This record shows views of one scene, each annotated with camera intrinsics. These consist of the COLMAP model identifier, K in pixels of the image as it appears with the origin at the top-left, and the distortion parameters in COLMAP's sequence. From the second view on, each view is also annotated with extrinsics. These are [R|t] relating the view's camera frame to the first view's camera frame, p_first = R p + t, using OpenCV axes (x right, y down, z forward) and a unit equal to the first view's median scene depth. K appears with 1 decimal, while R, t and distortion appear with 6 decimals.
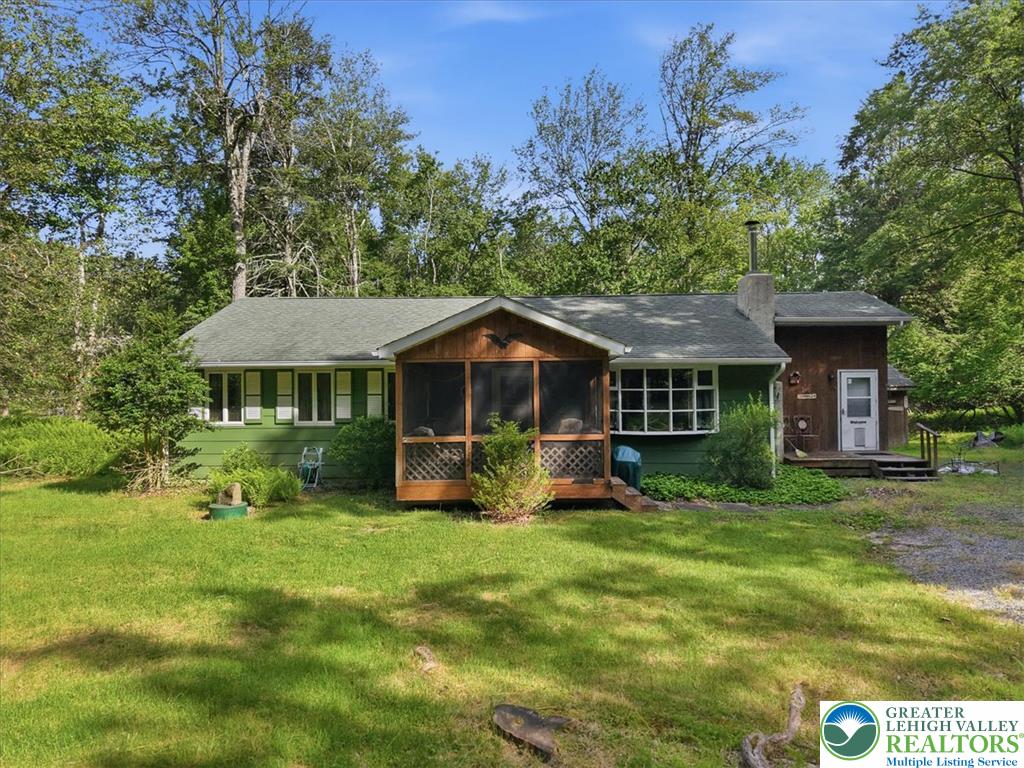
lens RADIAL K [[678.2, 0, 512.3], [0, 678.2, 383.7], [0, 0, 1]] dist [-0.009243, -0.004547]
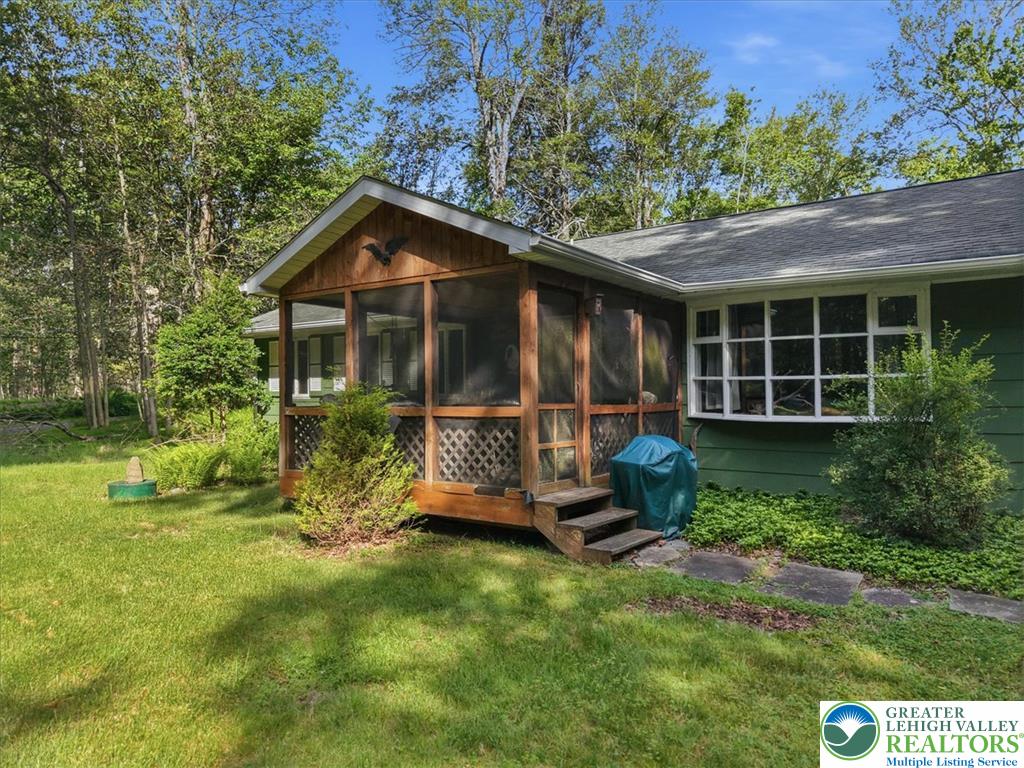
lens RADIAL K [[678.2, 0, 511.7], [0, 678.2, 387.3], [0, 0, 1]] dist [-0.009243, -0.004547]
pose [[0.820061, 0.000222, -0.572276, 0.373450], [0.003967, 0.999974, 0.006074, 0.048248], [0.572262, -0.007251, 0.820039, 0.479681]]
